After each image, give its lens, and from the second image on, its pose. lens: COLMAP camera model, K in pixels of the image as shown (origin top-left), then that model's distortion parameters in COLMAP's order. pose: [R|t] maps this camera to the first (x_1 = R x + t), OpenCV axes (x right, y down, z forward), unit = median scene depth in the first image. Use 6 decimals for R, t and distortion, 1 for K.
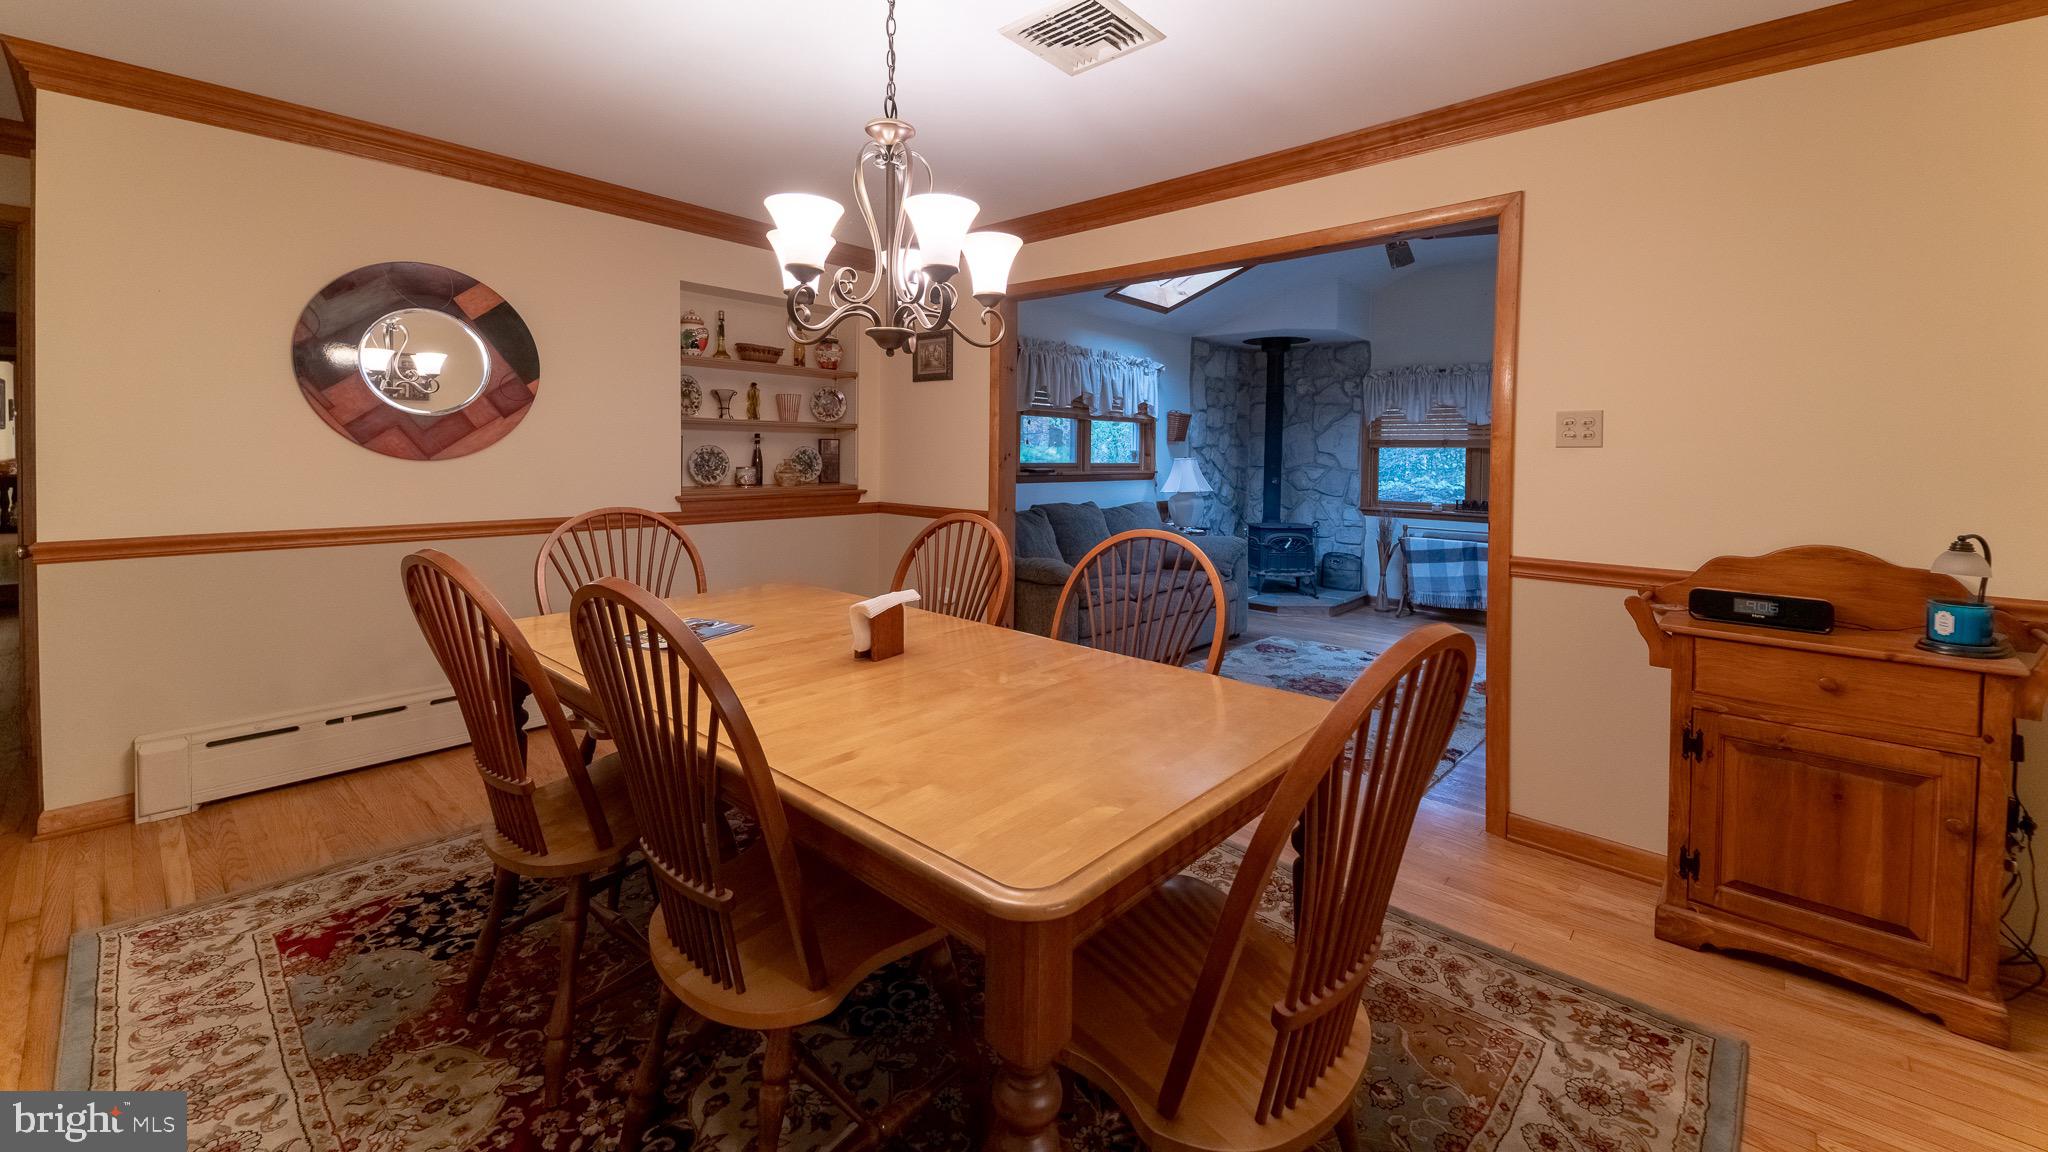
lens RADIAL K [[784.0, 0, 980.2], [0, 784.0, 471.9], [0, 0, 1]] dist [0.006039, -0.006706]
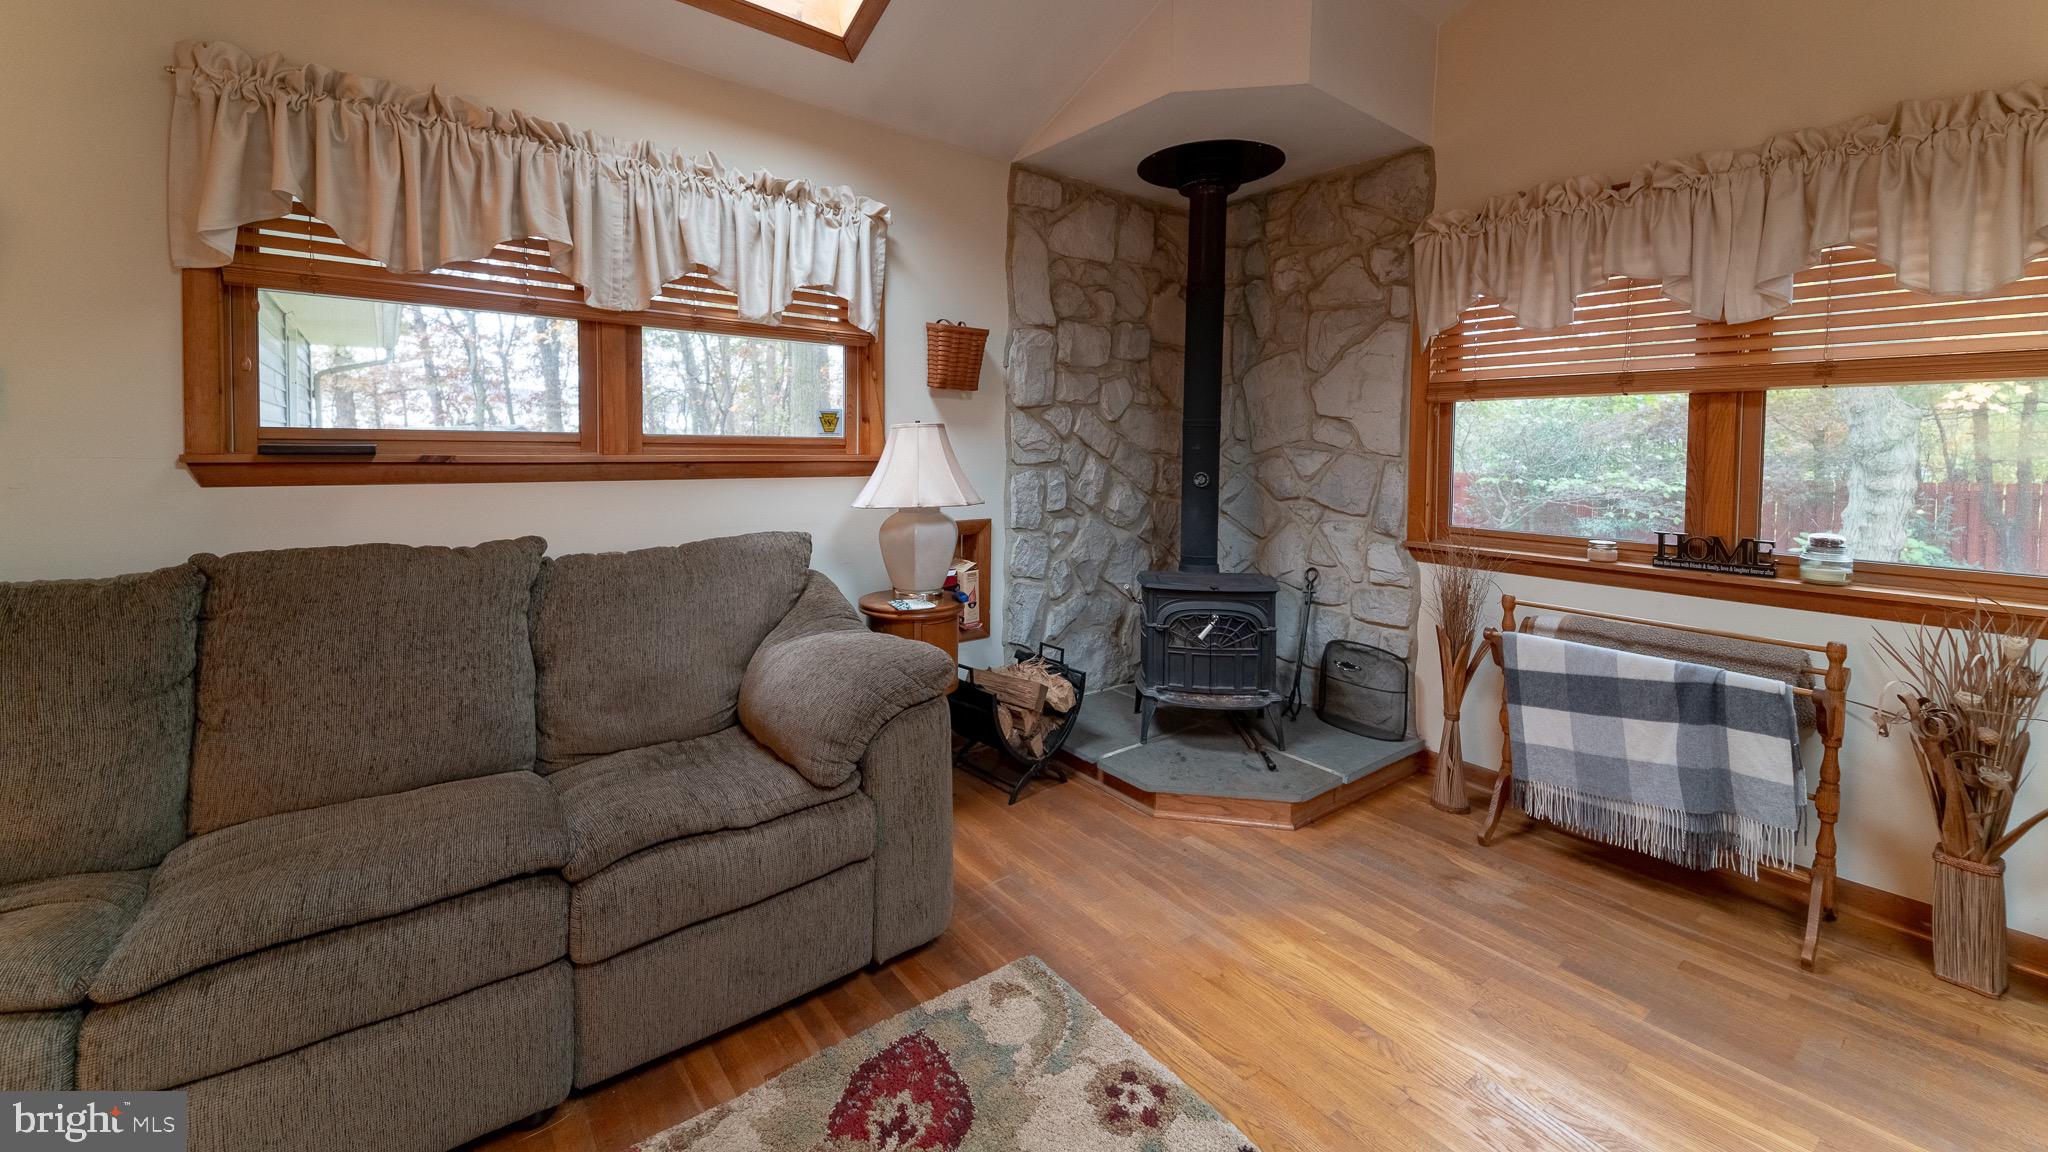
lens RADIAL K [[784.0, 0, 988.5], [0, 784.0, 472.2], [0, 0, 1]] dist [0.006039, -0.006706]
pose [[0.984803, 0.004051, -0.173629, 0.340320], [-0.002590, 0.999959, 0.008638, 0.003876], [0.173657, -0.008057, 0.984773, 0.550458]]
